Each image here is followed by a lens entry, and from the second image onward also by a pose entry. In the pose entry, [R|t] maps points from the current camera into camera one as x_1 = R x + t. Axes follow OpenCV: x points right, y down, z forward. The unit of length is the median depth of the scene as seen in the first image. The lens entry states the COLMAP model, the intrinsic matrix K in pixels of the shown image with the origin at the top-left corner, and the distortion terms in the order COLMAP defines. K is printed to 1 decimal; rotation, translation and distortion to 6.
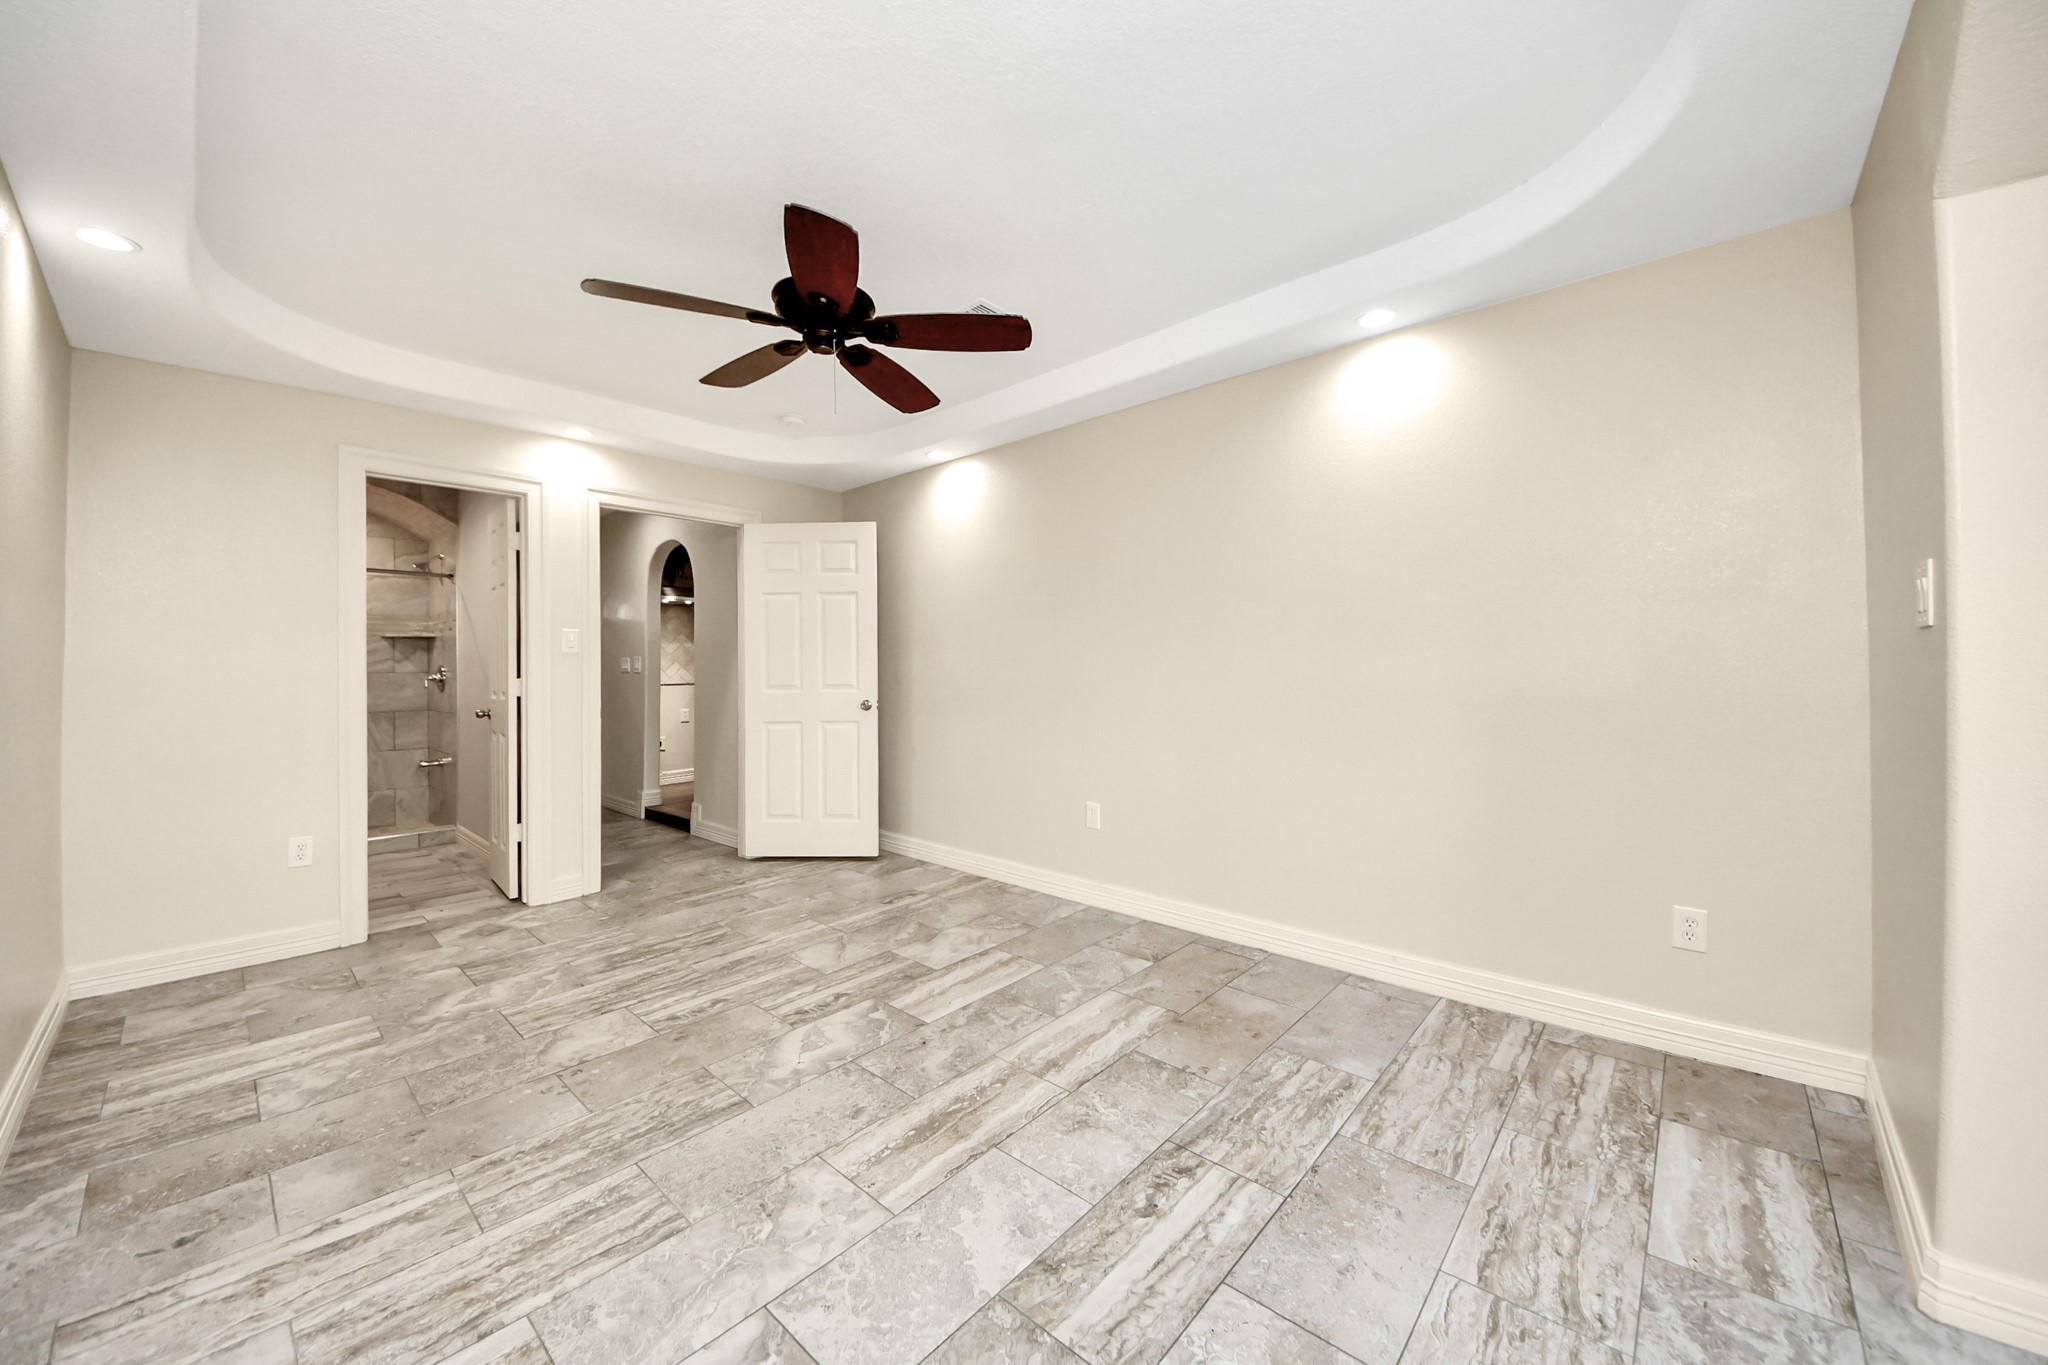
lens RADIAL K [[748.0, 0, 1015.0], [0, 748.0, 668.9], [0, 0, 1]] dist [0.002134, -0.007017]
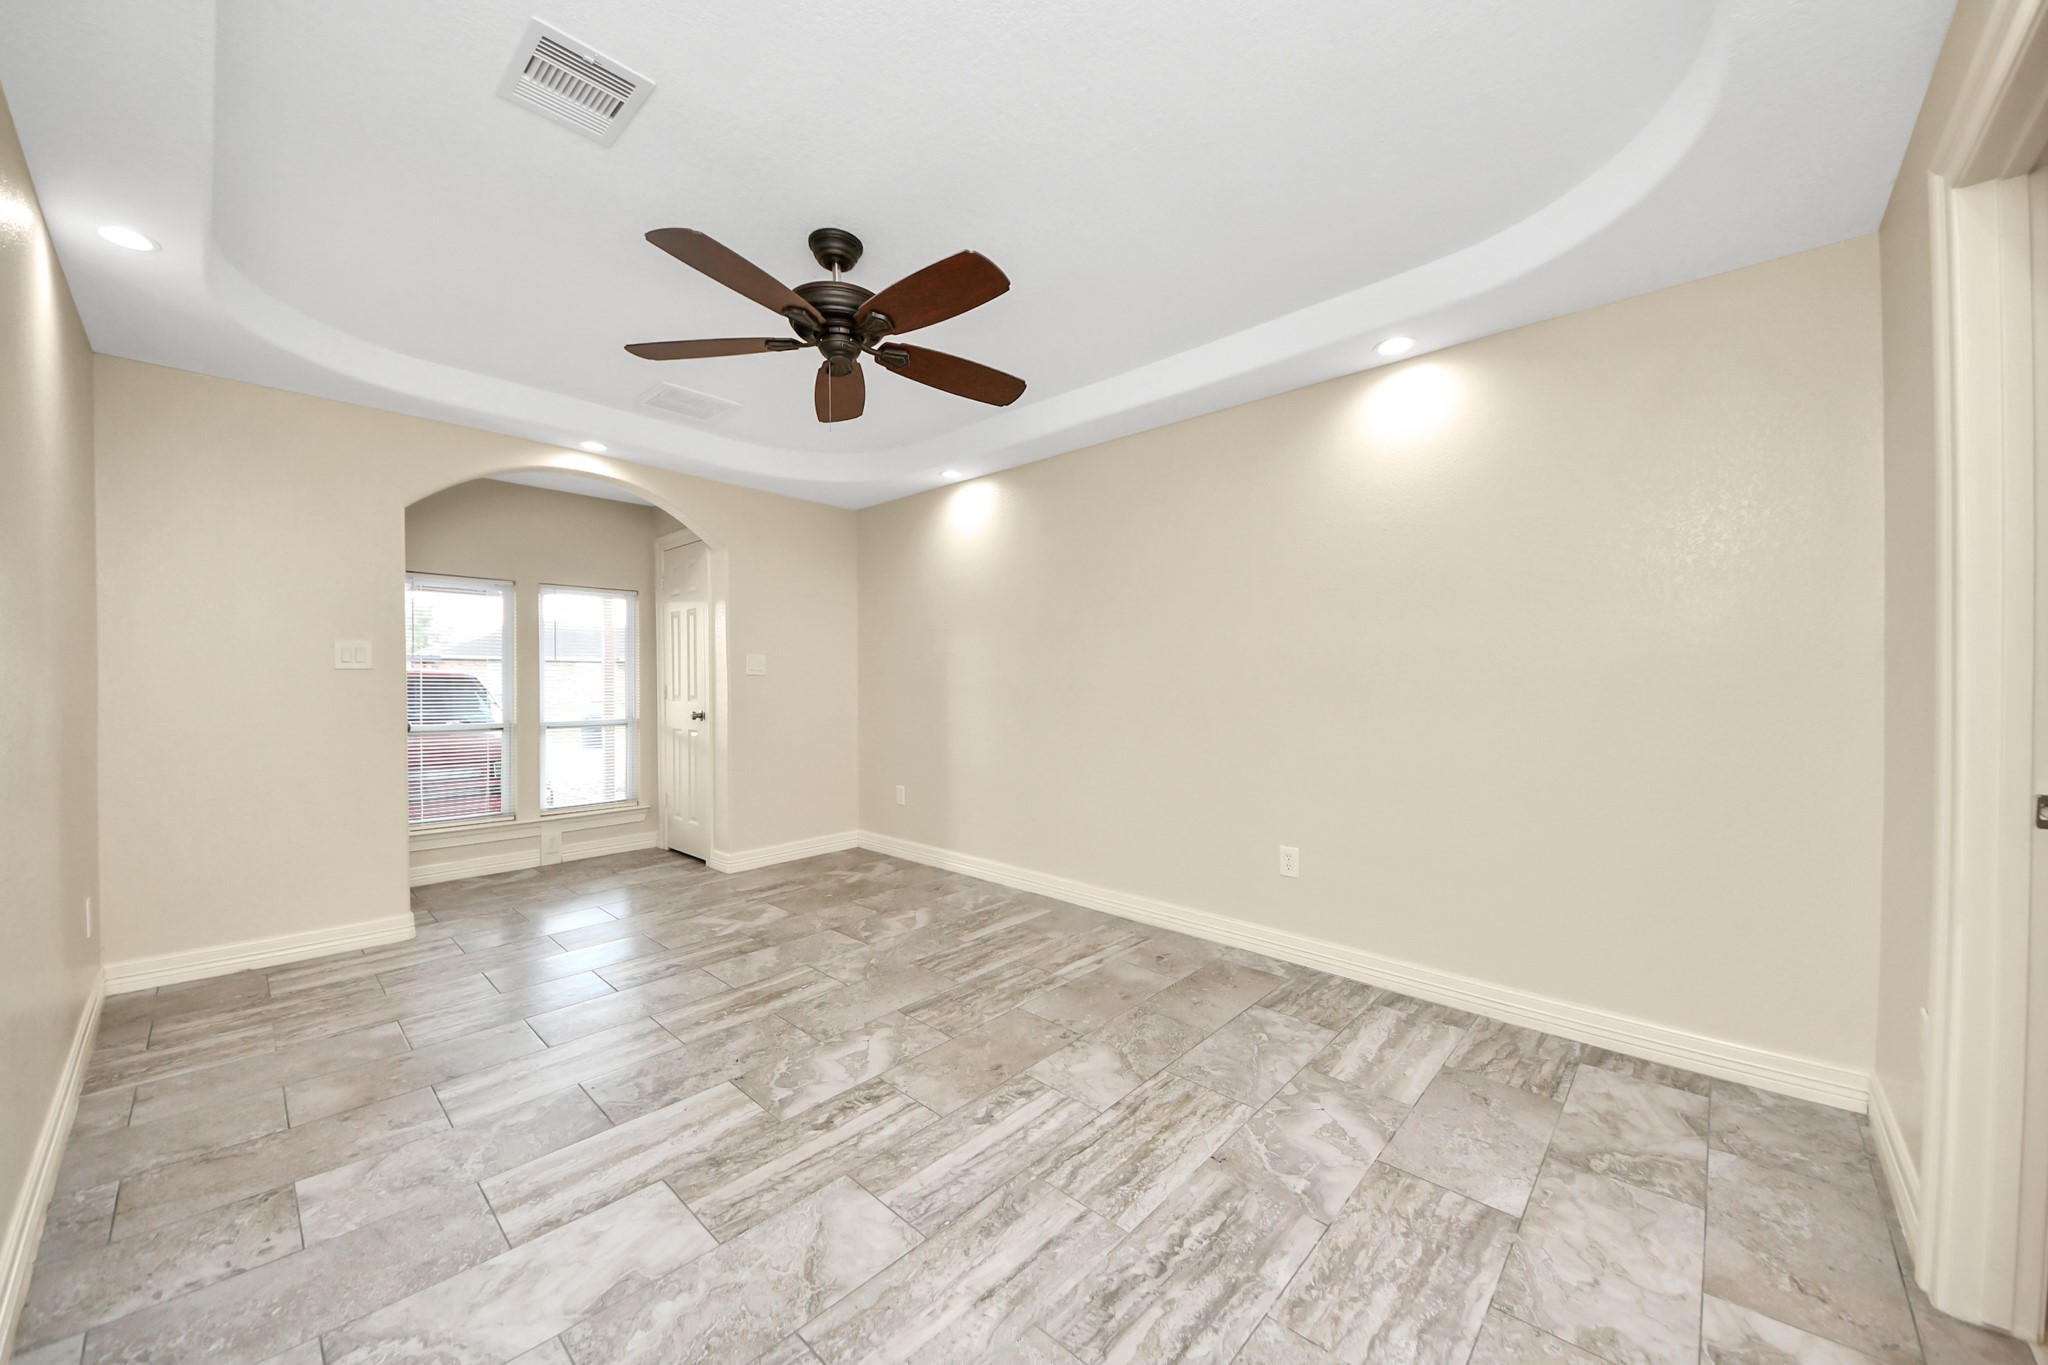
lens RADIAL K [[748.0, 0, 1015.0], [0, 748.0, 668.9], [0, 0, 1]] dist [0.002134, -0.007017]
pose [[-0.999805, 0.010761, 0.016549, -0.467930], [0.010616, 0.999905, -0.008820, -0.002770], [-0.016643, -0.008642, -0.999824, 1.856934]]
